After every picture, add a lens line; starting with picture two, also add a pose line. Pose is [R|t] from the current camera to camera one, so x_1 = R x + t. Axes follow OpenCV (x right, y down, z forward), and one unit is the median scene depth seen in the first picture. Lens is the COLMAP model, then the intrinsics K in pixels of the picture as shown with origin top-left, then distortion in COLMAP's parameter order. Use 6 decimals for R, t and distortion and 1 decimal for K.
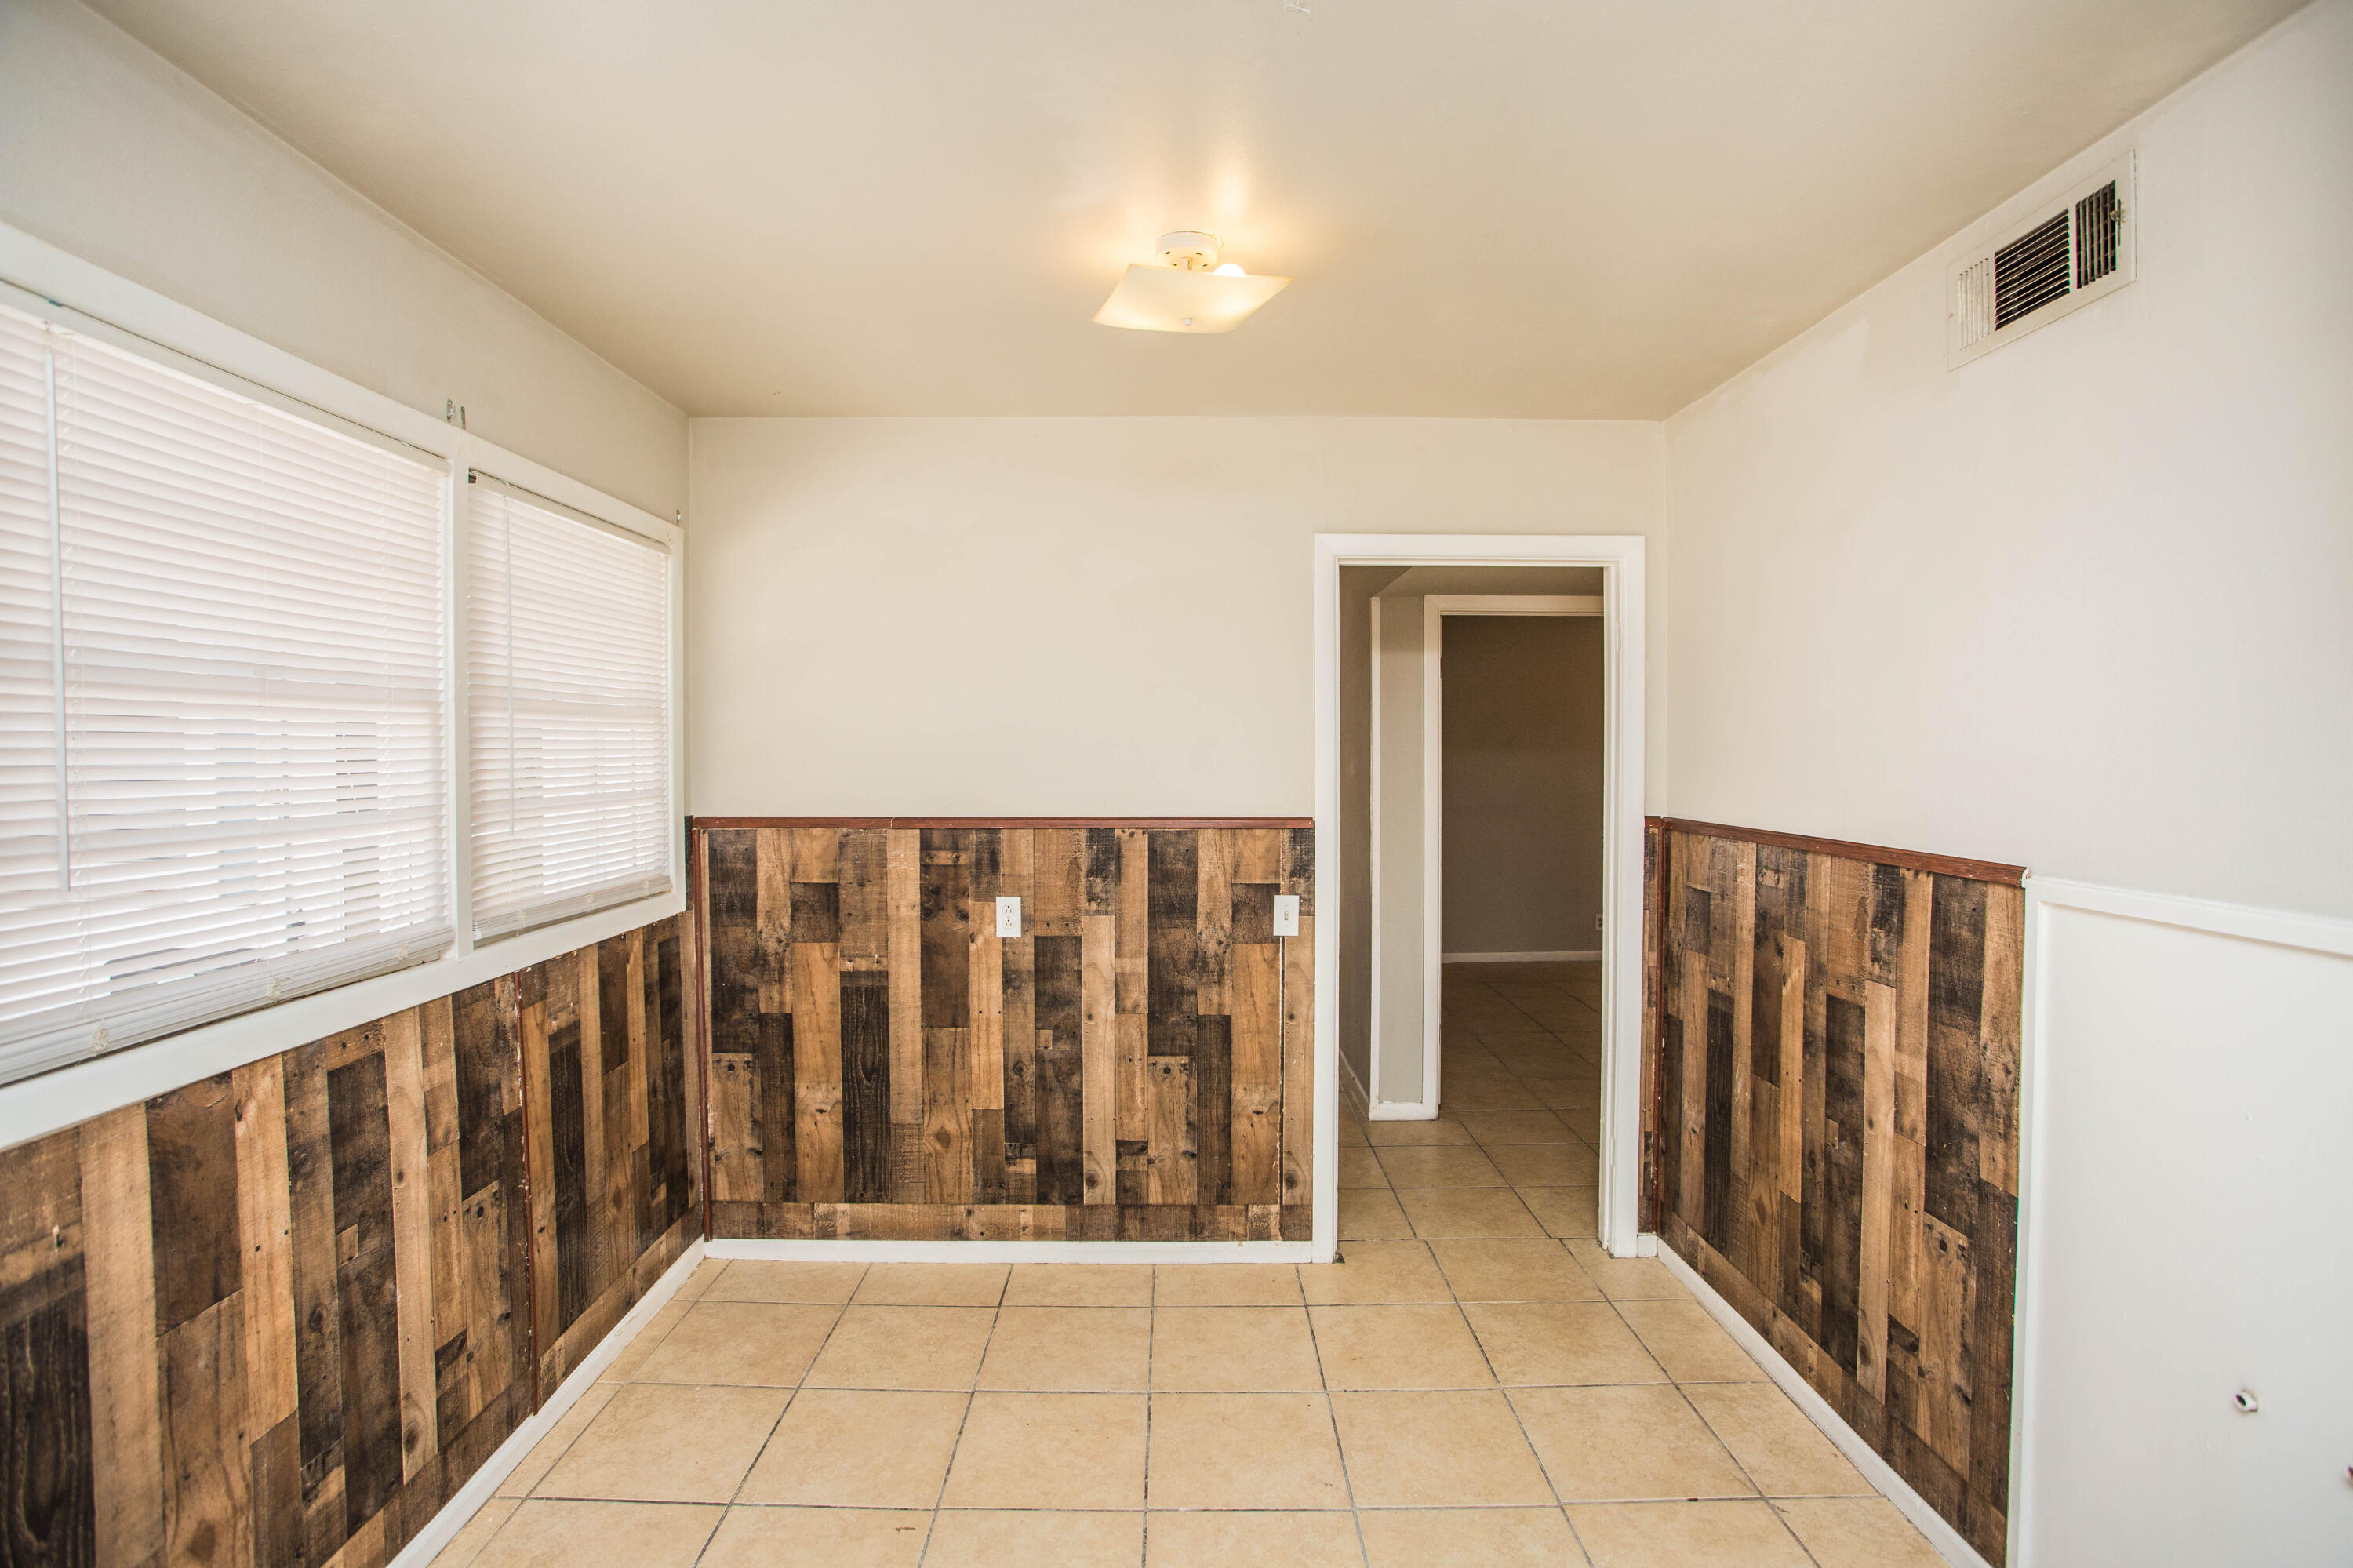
lens RADIAL K [[1133.0, 0, 1187.3], [0, 1133.0, 767.1], [0, 0, 1]] dist [-0.036802, 0.010063]
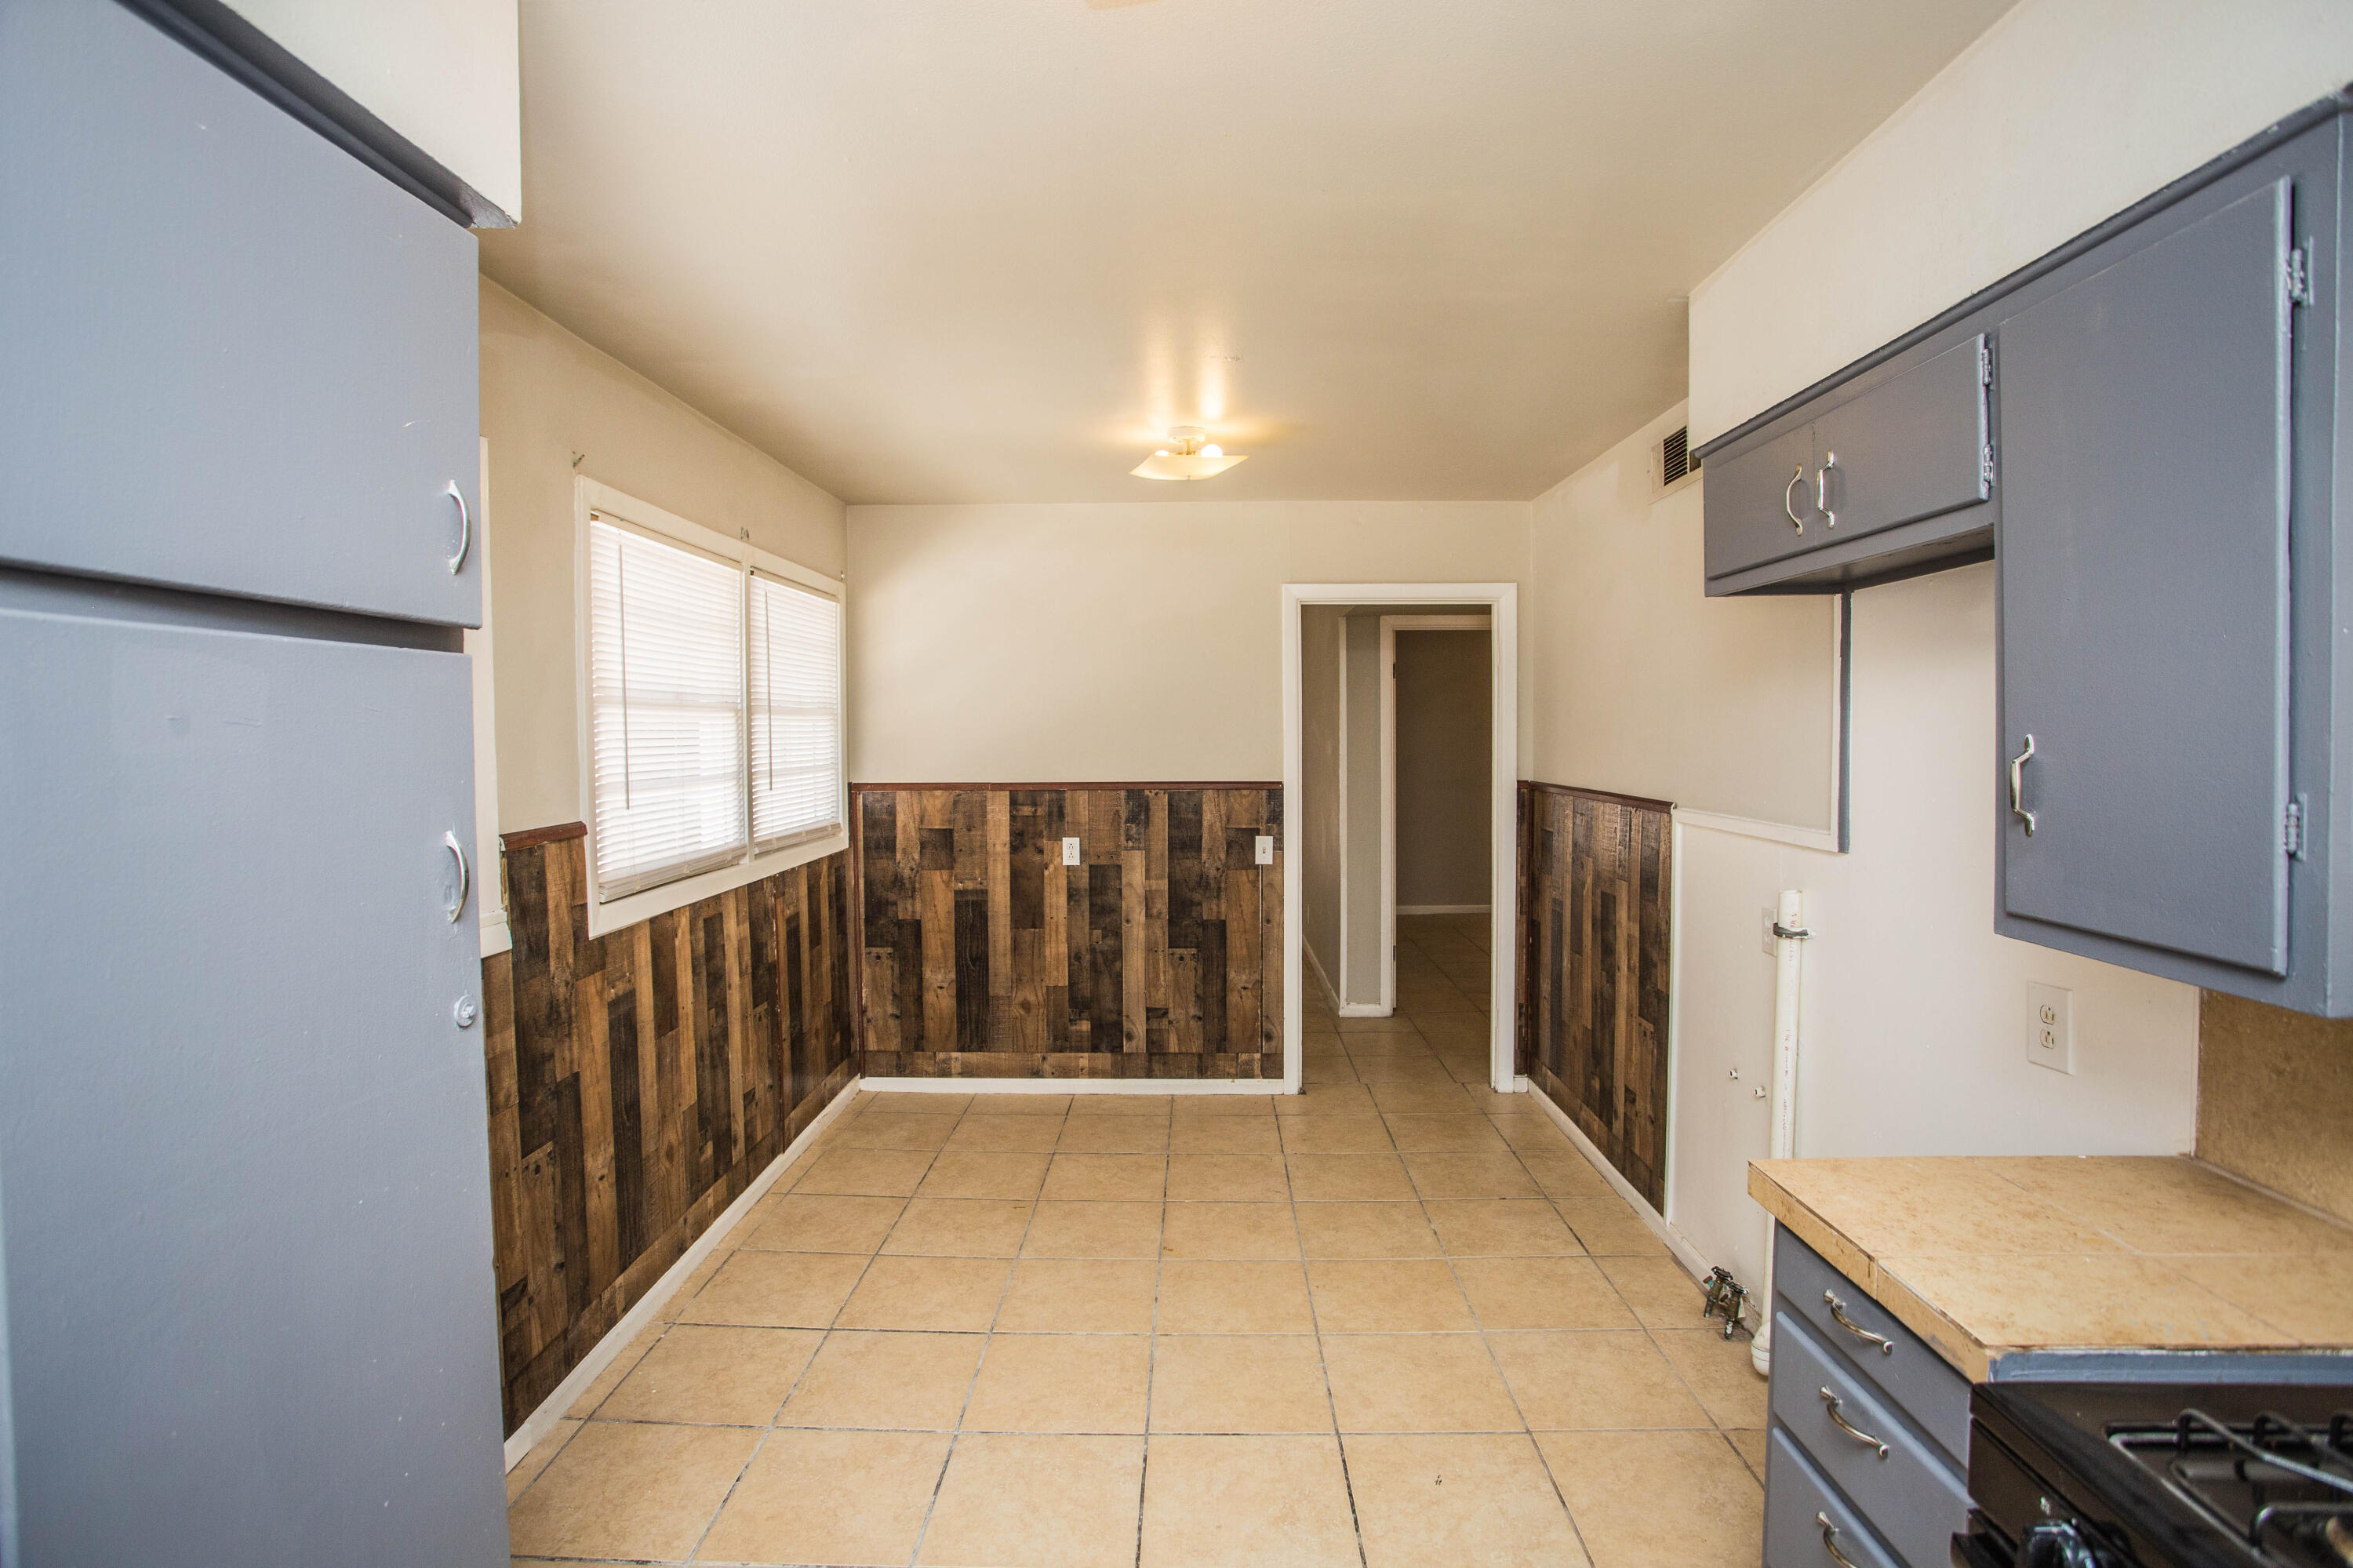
lens RADIAL K [[1084.2, 0, 1159.2], [0, 1084.2, 762.1], [0, 0, 1]] dist [-0.042843, -0.000576]
pose [[0.999721, -0.004310, -0.023214, -0.012998], [0.004363, 0.999988, 0.002214, 0.015673], [0.023204, -0.002315, 0.999728, -0.373166]]
